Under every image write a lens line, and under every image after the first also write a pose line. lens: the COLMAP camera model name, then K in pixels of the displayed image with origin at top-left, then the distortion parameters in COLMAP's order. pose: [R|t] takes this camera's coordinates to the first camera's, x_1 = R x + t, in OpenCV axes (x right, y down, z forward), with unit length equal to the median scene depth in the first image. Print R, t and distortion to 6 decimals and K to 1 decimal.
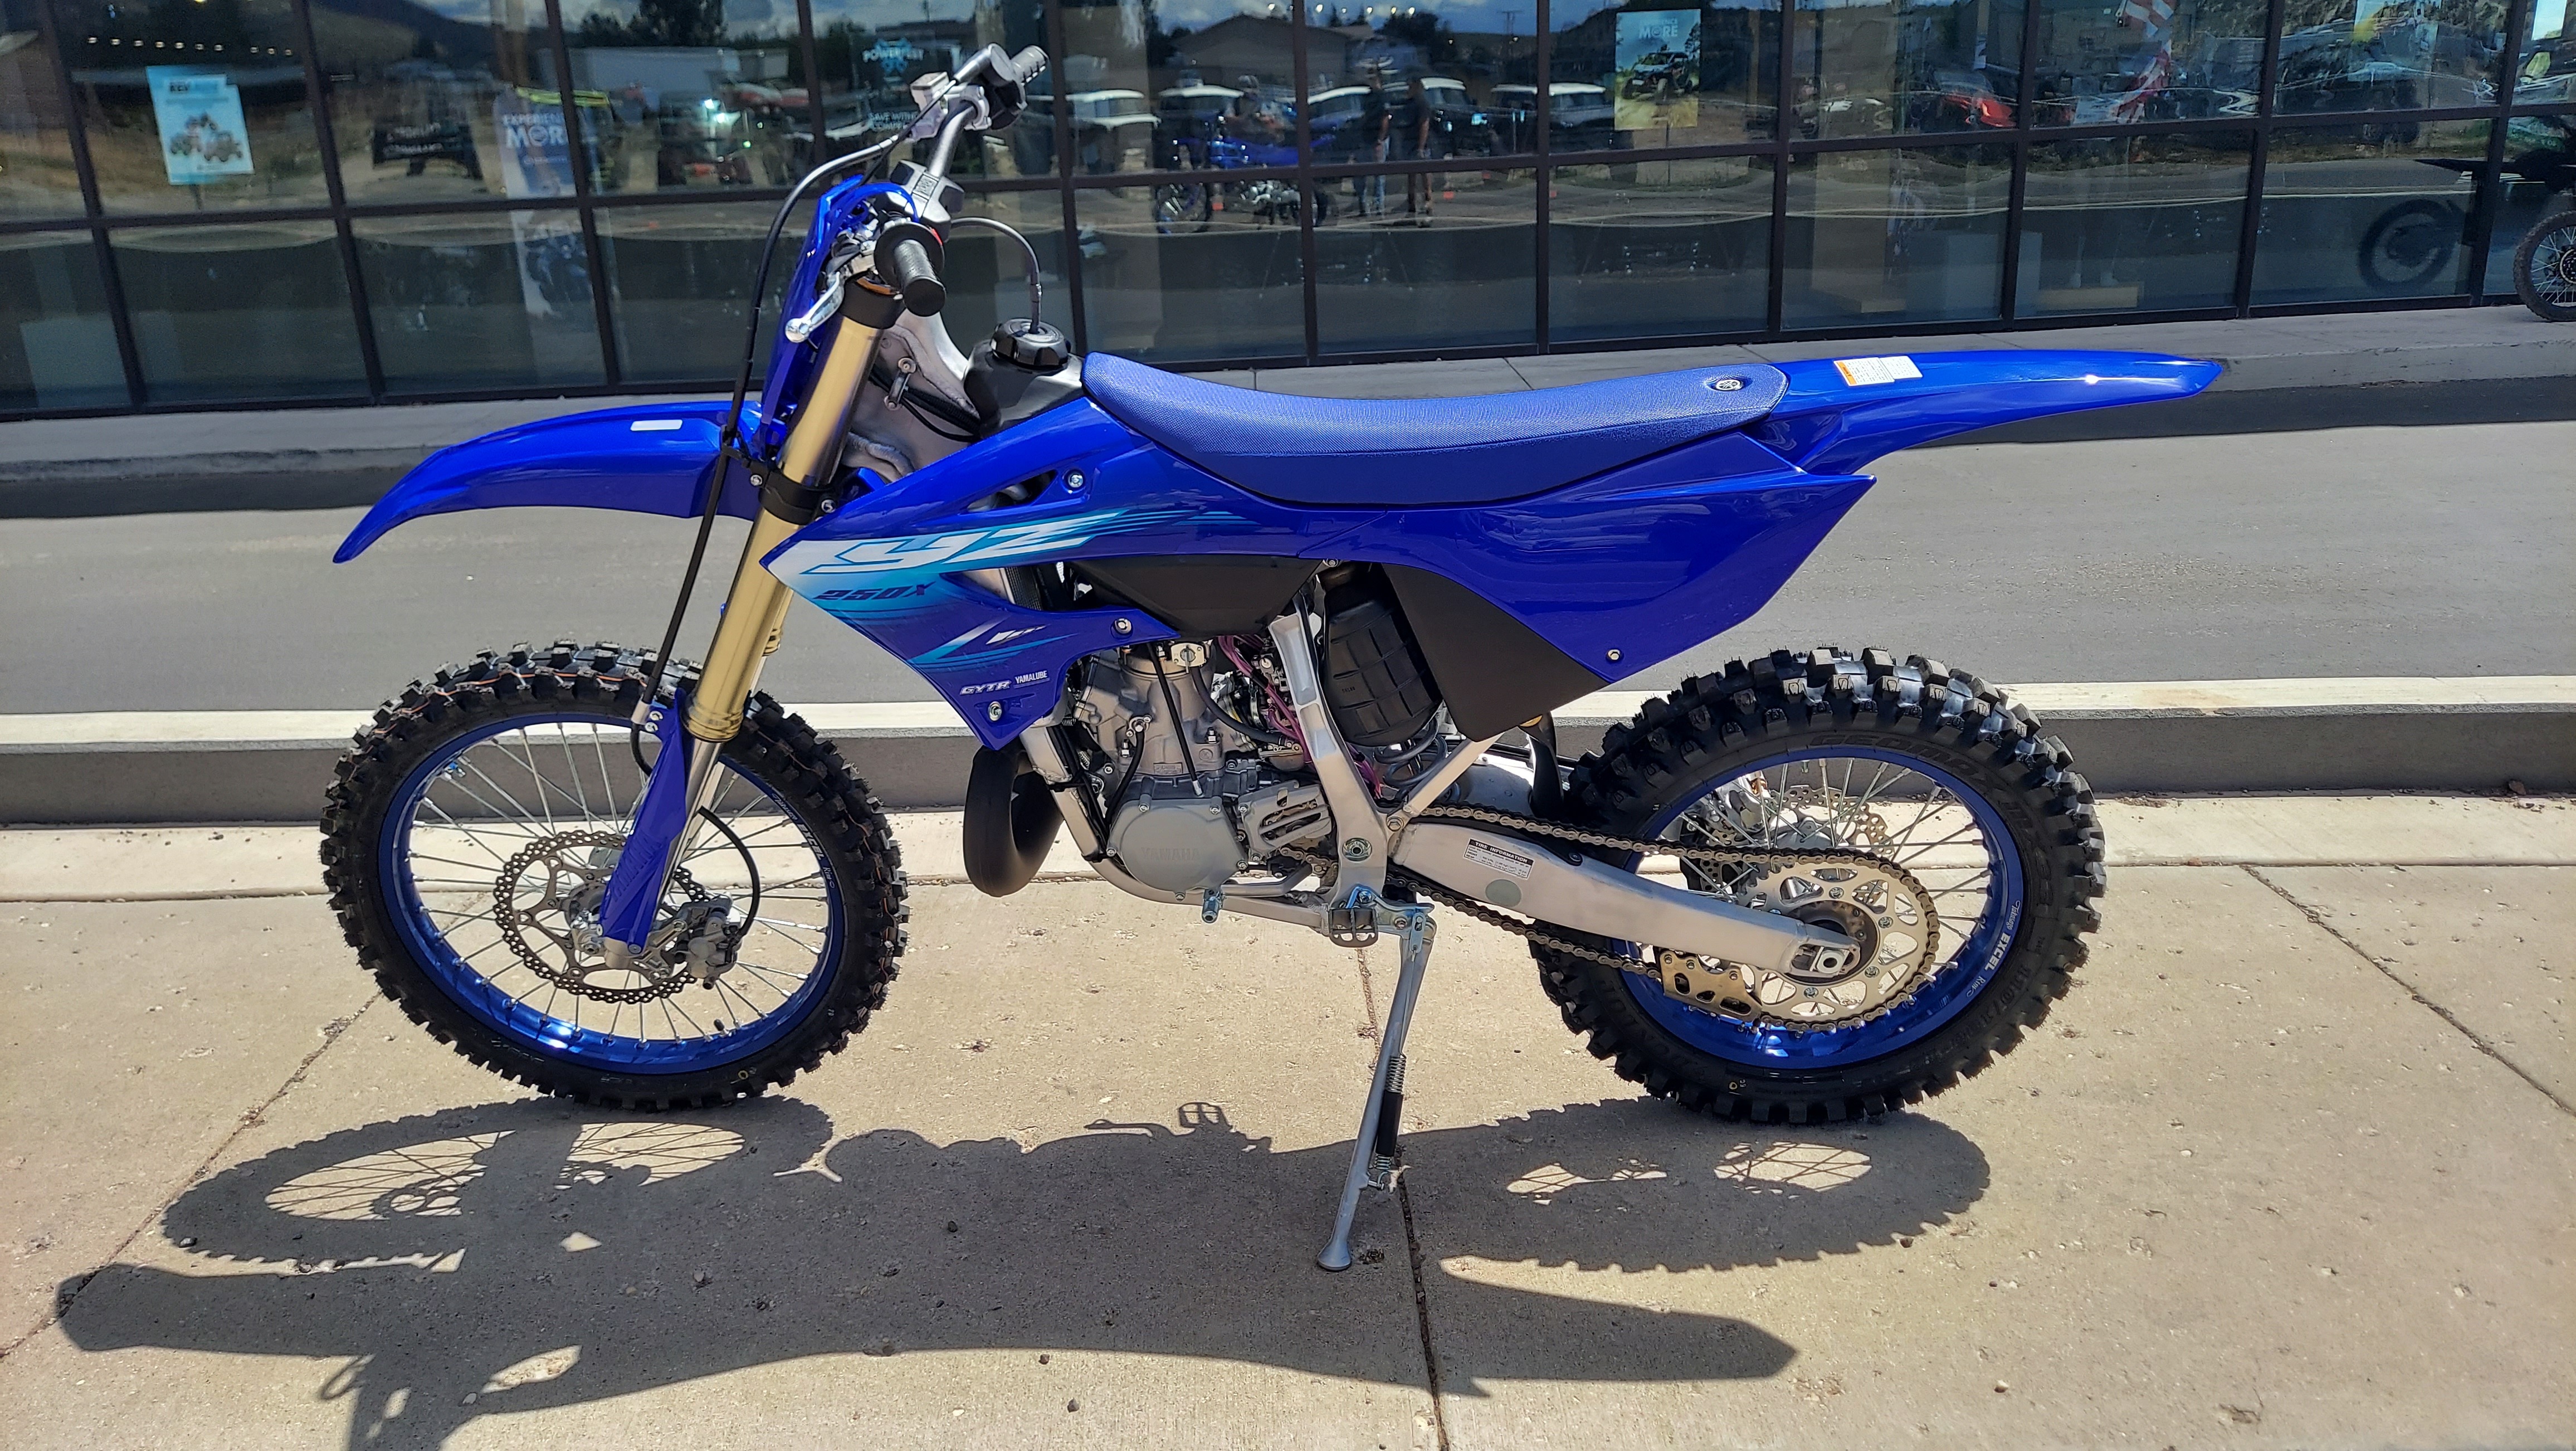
lens RADIAL K [[1973.6, 0, 1307.3], [0, 1973.6, 742.1], [0, 0, 1]] dist [0.067951, -0.071540]
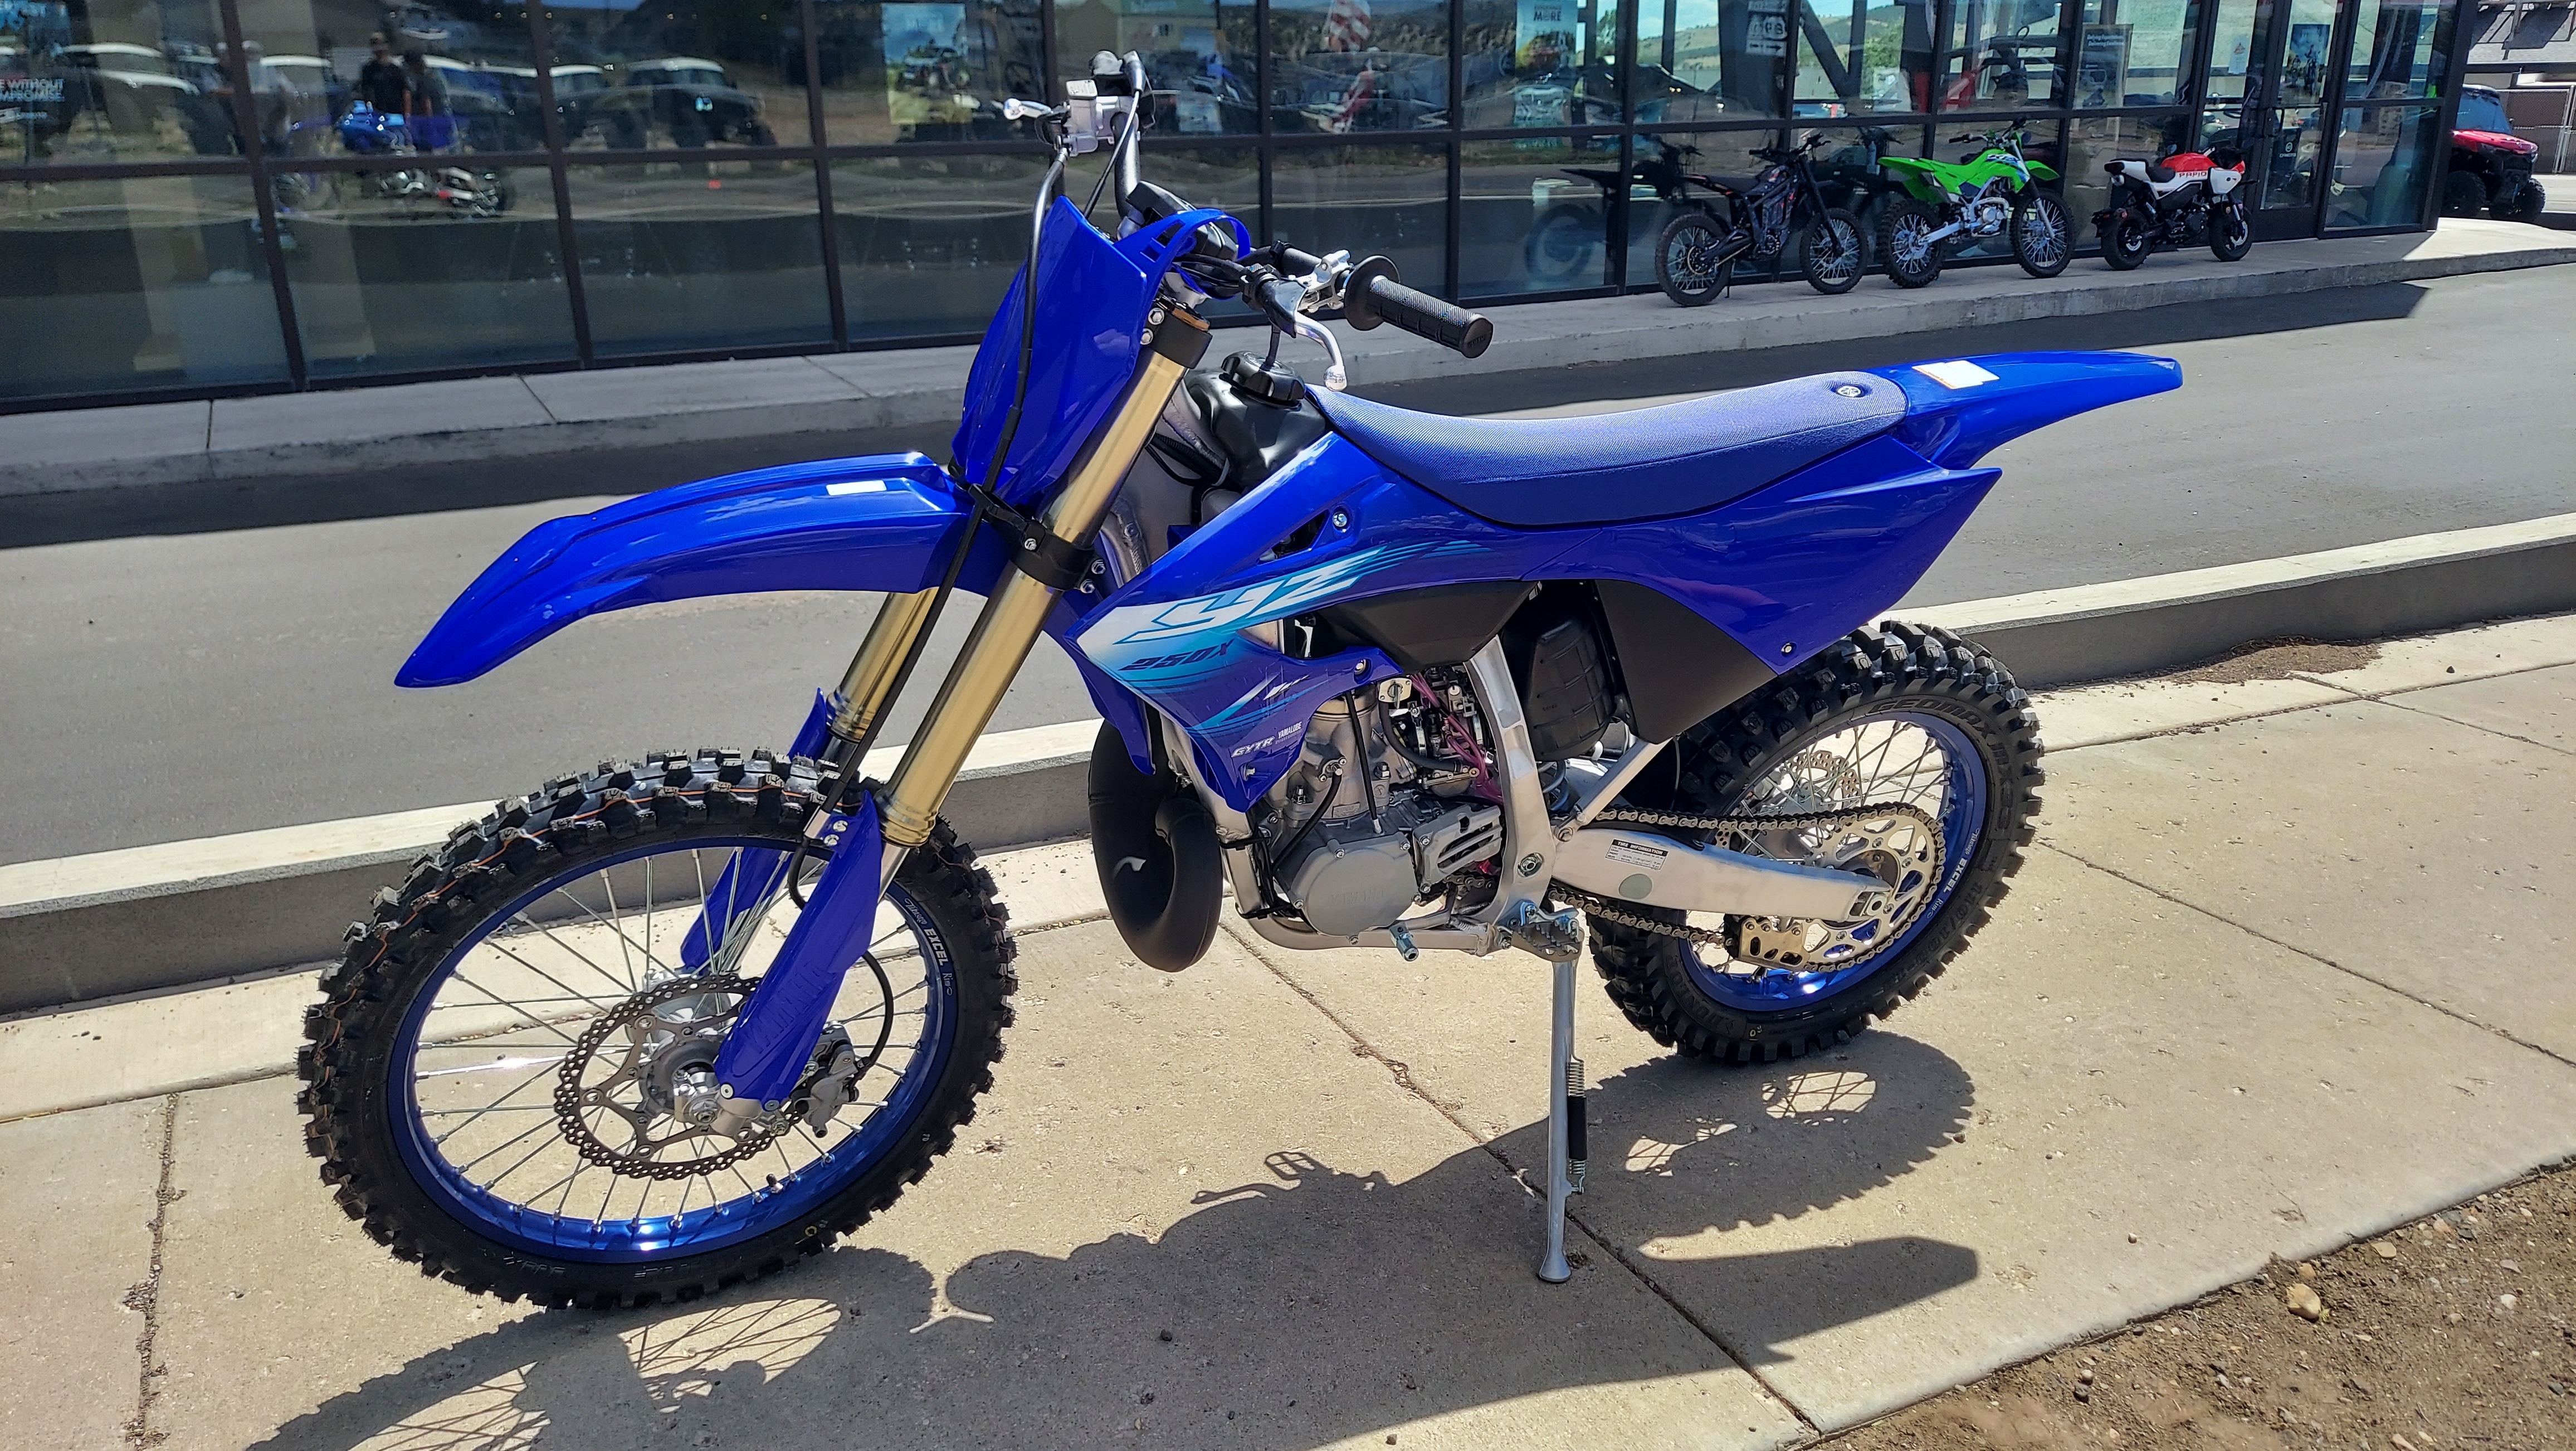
lens RADIAL K [[1973.6, 0, 1301.6], [0, 1973.6, 722.4], [0, 0, 1]] dist [0.067951, -0.071540]
pose [[0.887425, -0.110889, 0.447416, -0.484709], [0.111867, 0.993425, 0.024331, -0.051492], [-0.447173, 0.028459, 0.893995, 0.135837]]
